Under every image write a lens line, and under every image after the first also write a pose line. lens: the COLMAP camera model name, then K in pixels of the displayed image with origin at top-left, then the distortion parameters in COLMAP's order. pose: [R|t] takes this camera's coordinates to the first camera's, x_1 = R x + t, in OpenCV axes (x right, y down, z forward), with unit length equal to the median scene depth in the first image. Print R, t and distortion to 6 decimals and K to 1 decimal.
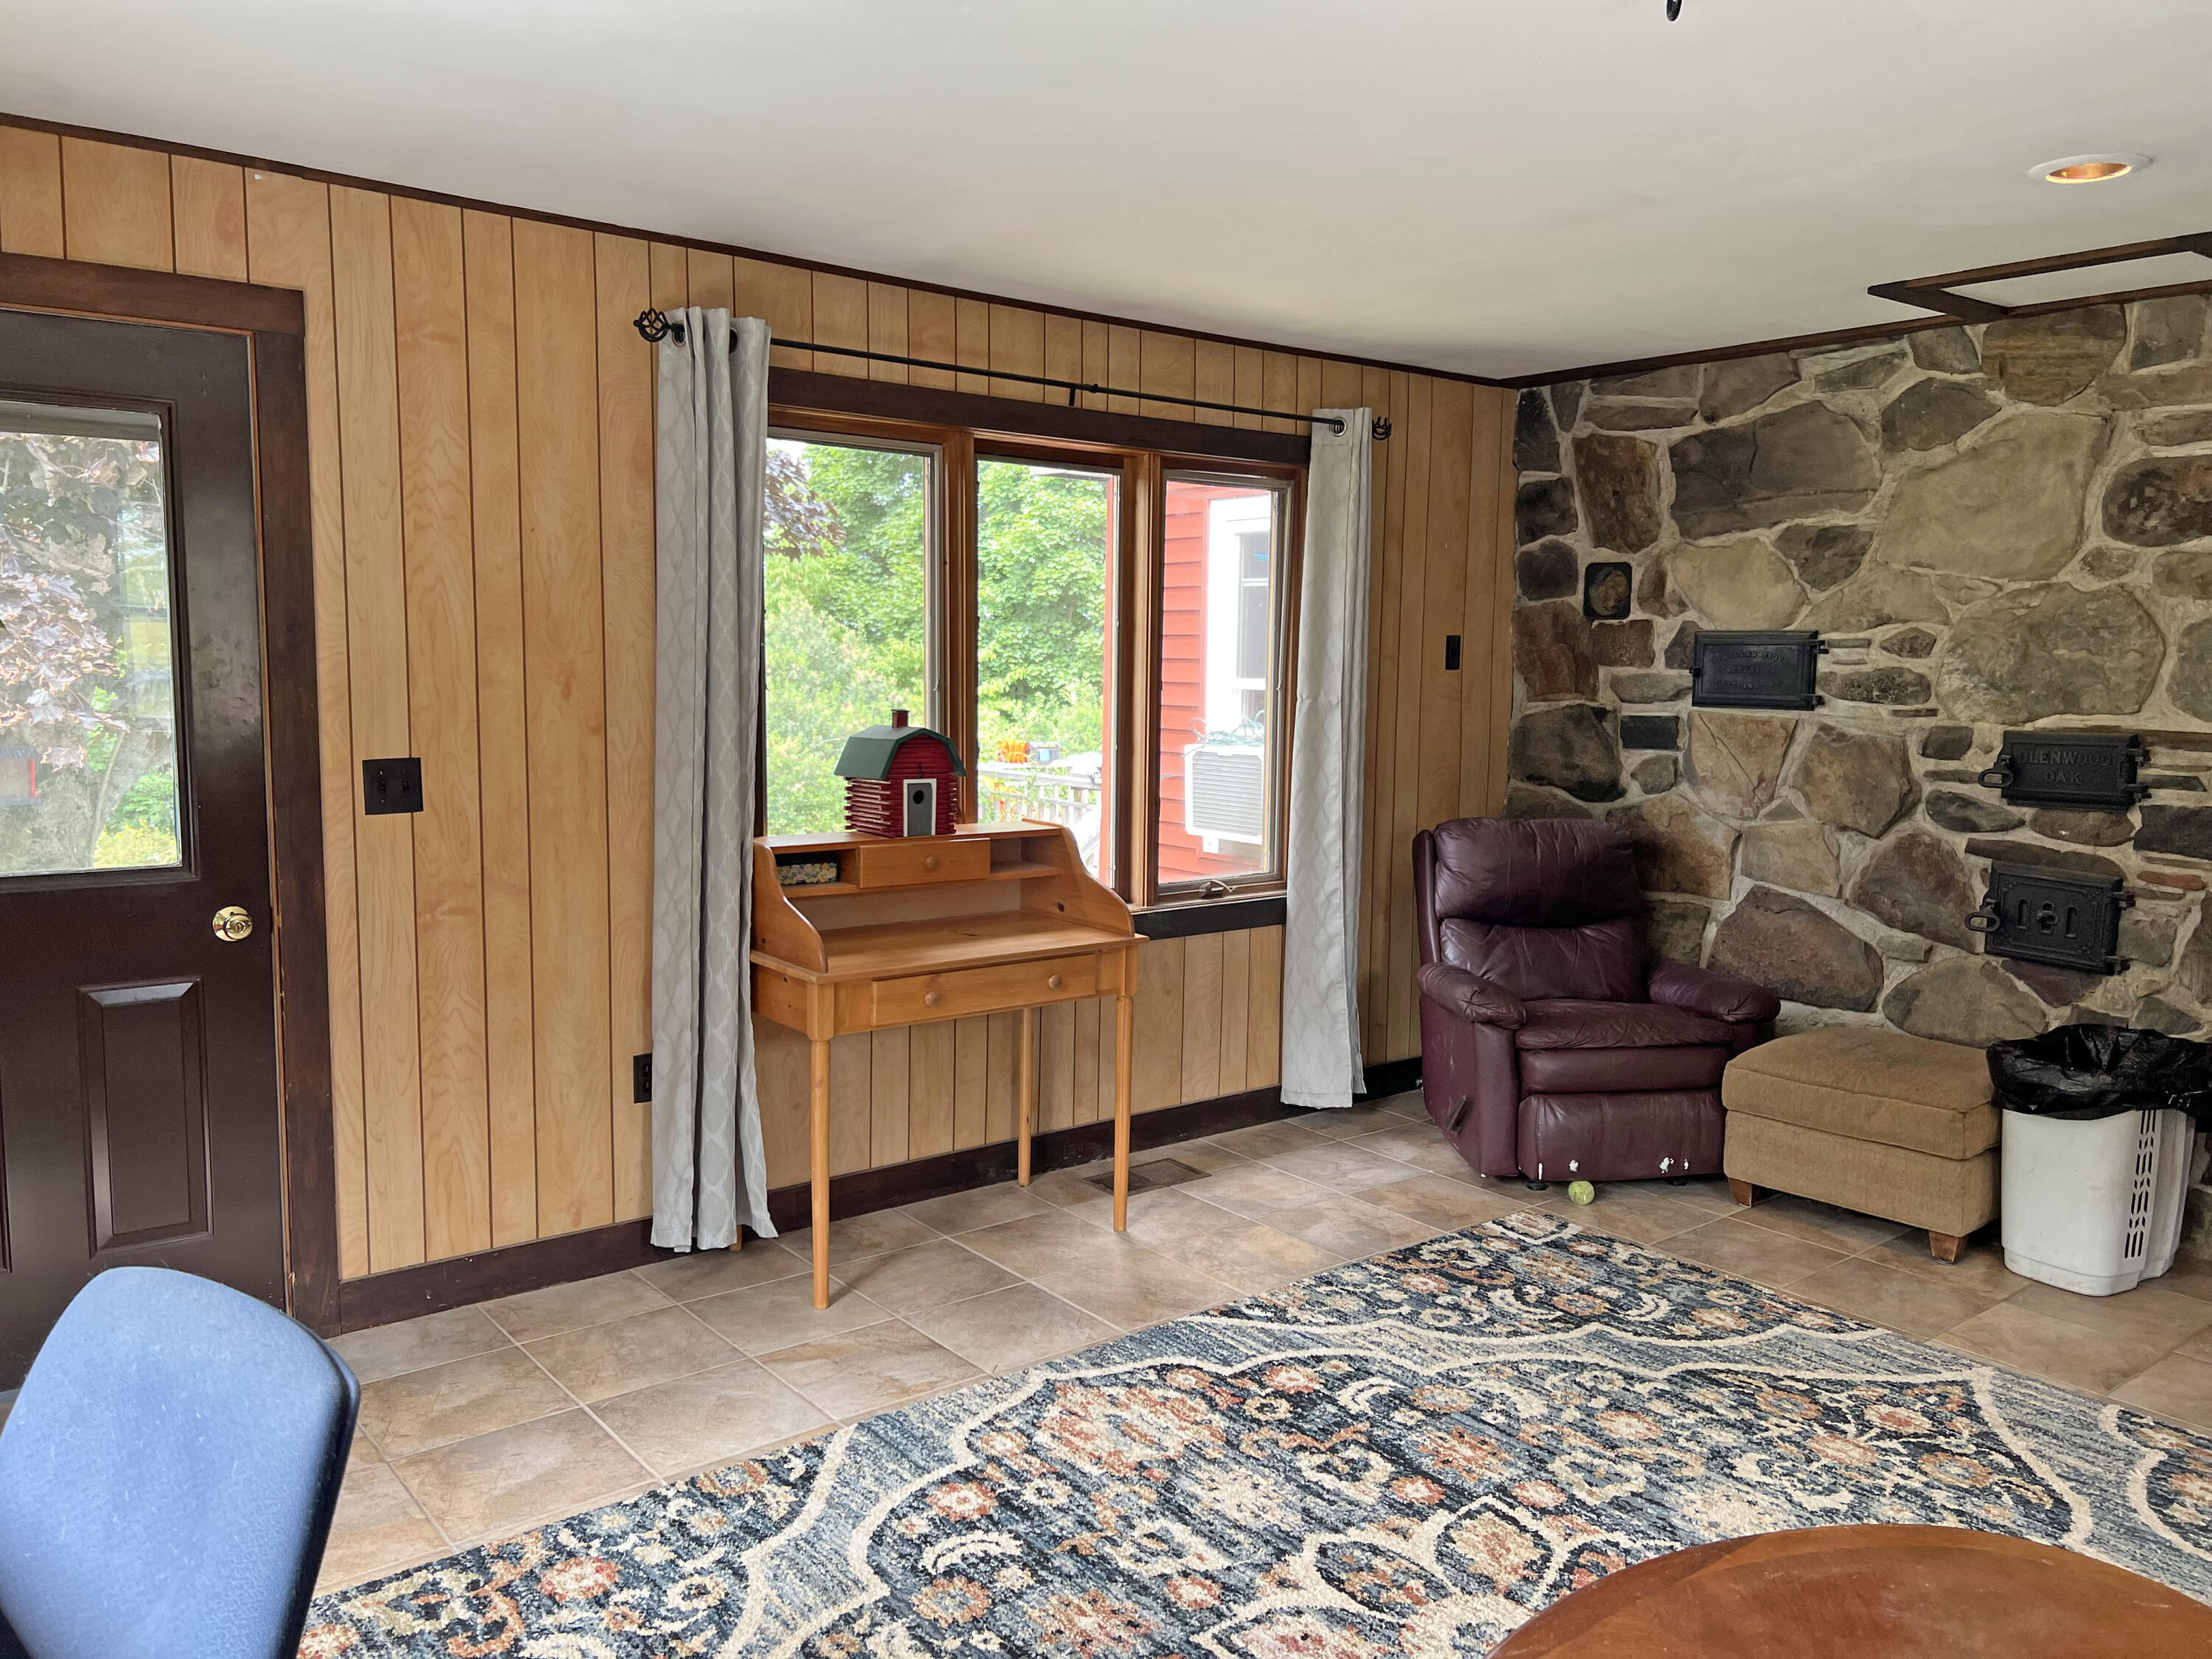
lens RADIAL K [[1681.9, 0, 1106.4], [0, 1681.9, 807.6], [0, 0, 1]] dist [0.059270, -0.053095]
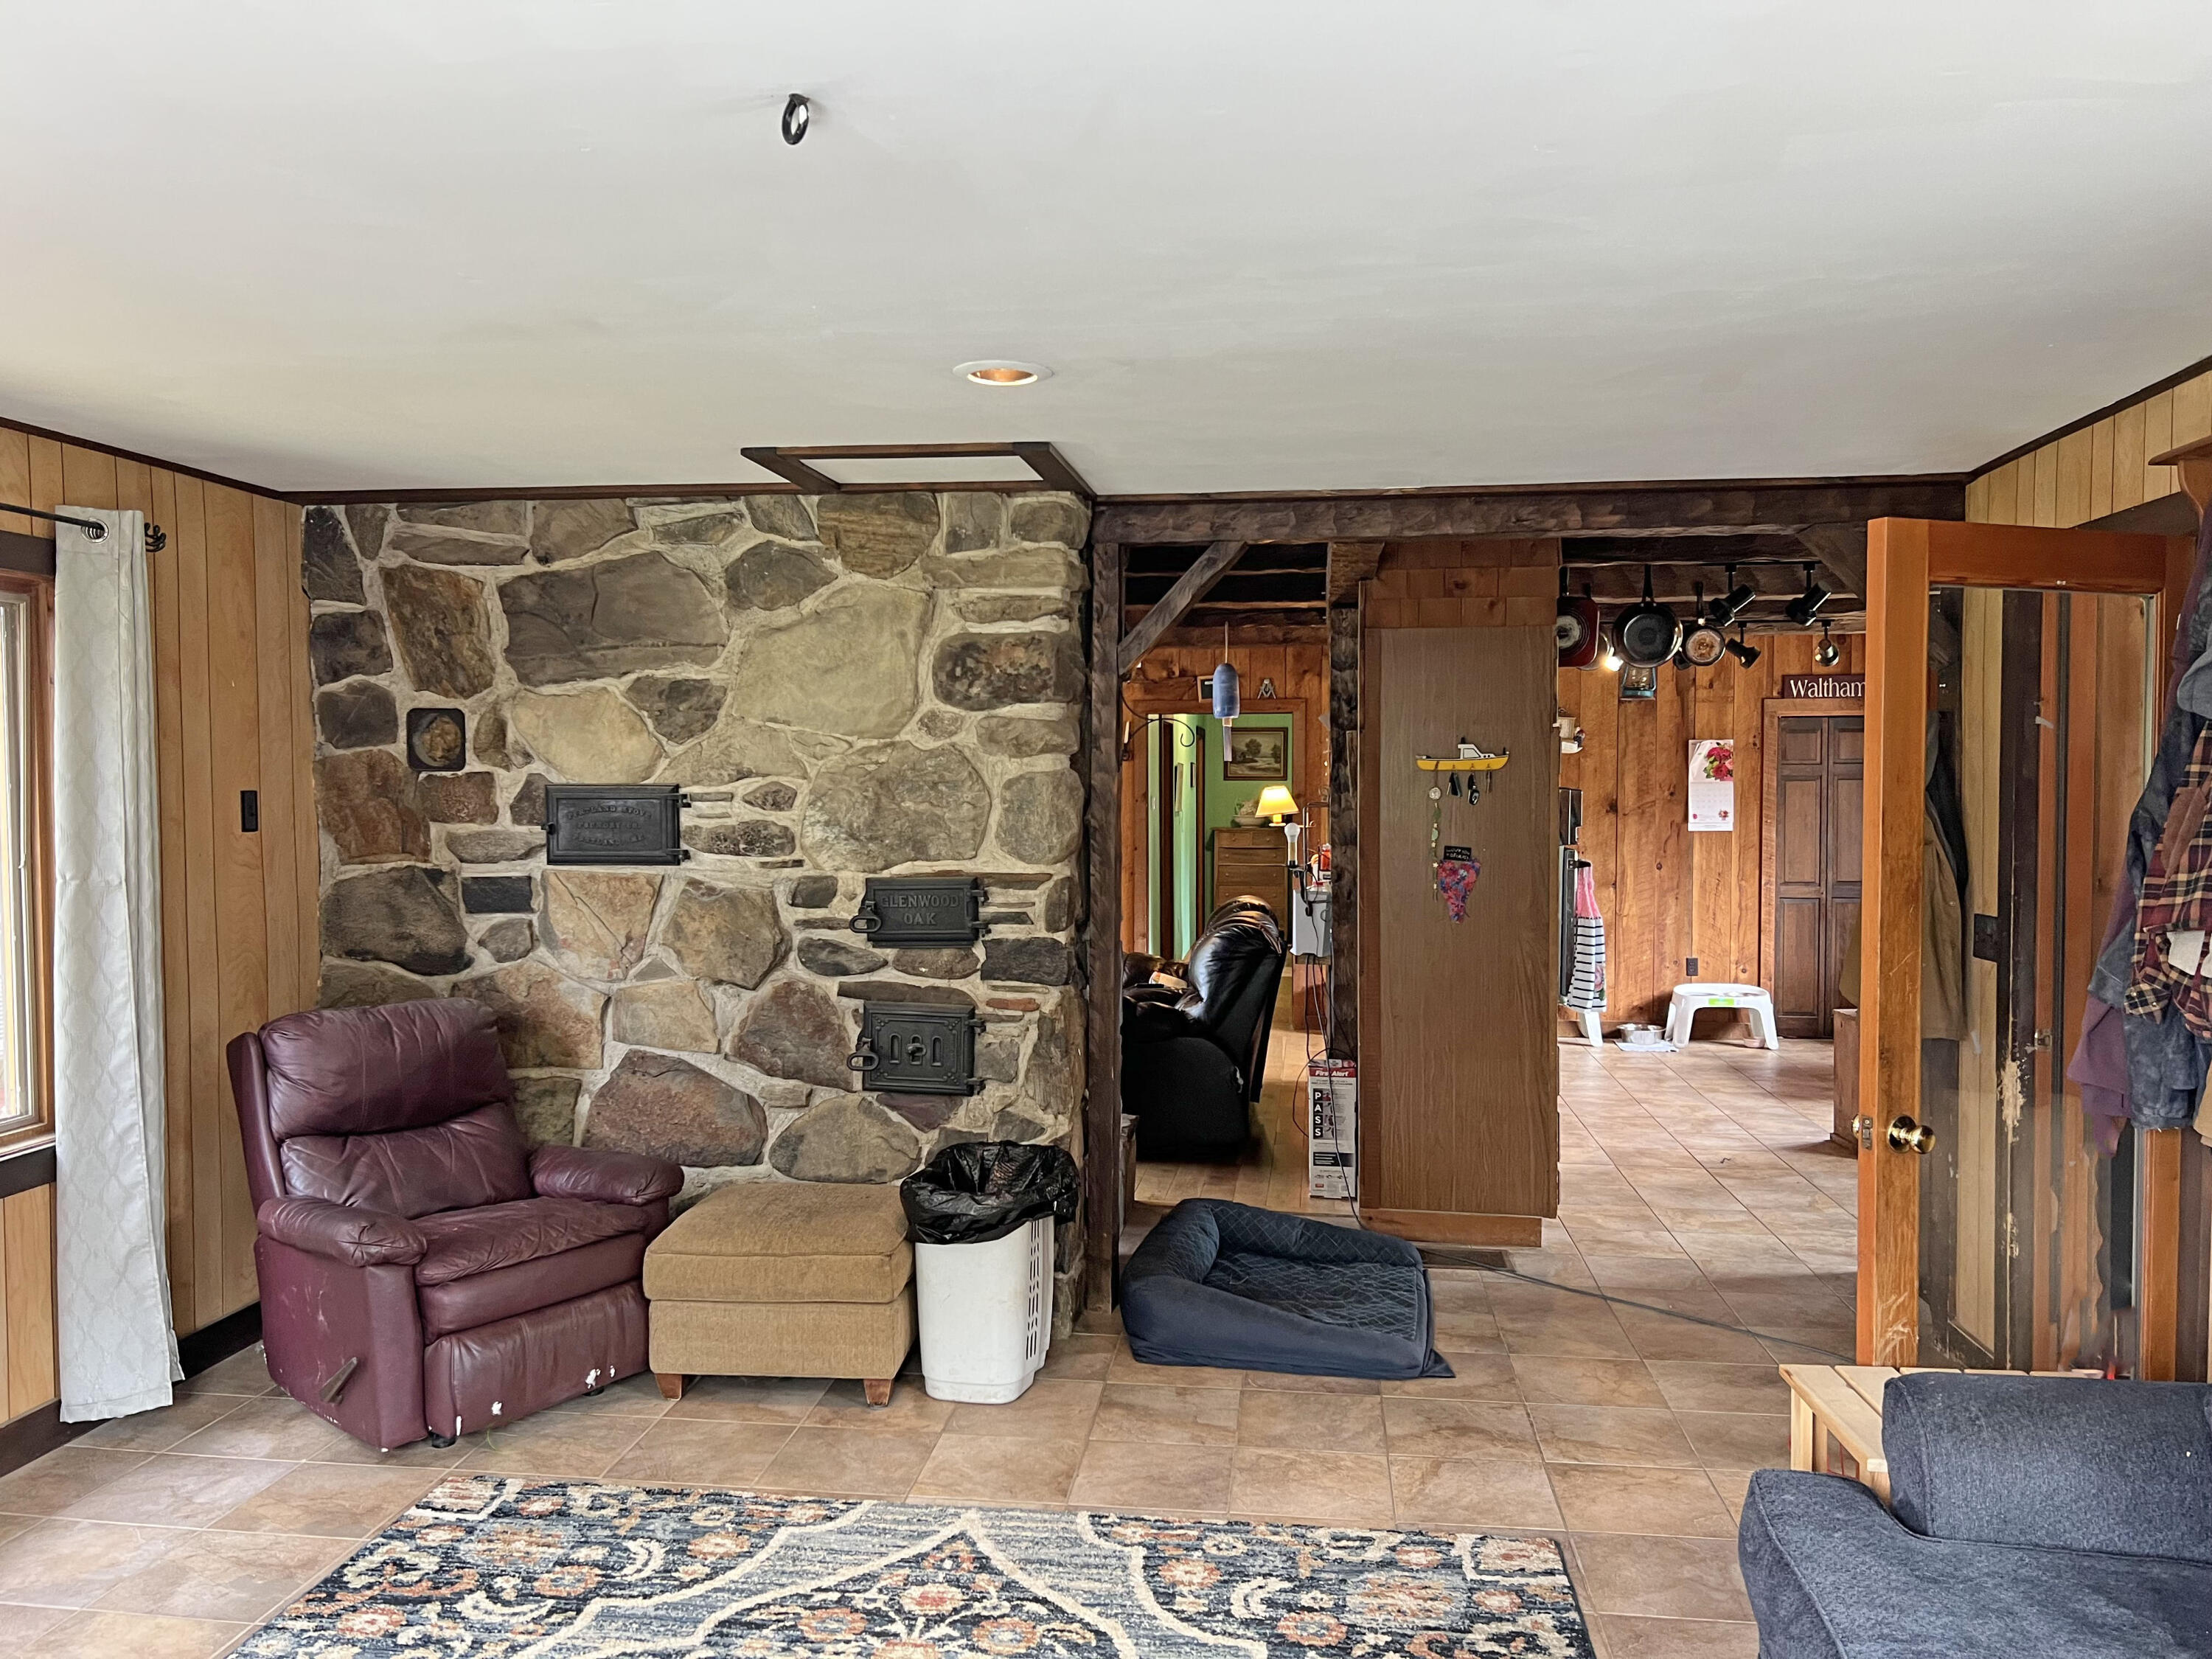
lens RADIAL K [[1681.9, 0, 1112.3], [0, 1681.9, 833.8], [0, 0, 1]] dist [0.059270, -0.053095]
pose [[0.722191, -0.036343, 0.690738, -0.084155], [0.077214, 0.996613, -0.028293, -0.031054], [-0.687370, 0.073768, 0.722551, 0.132986]]
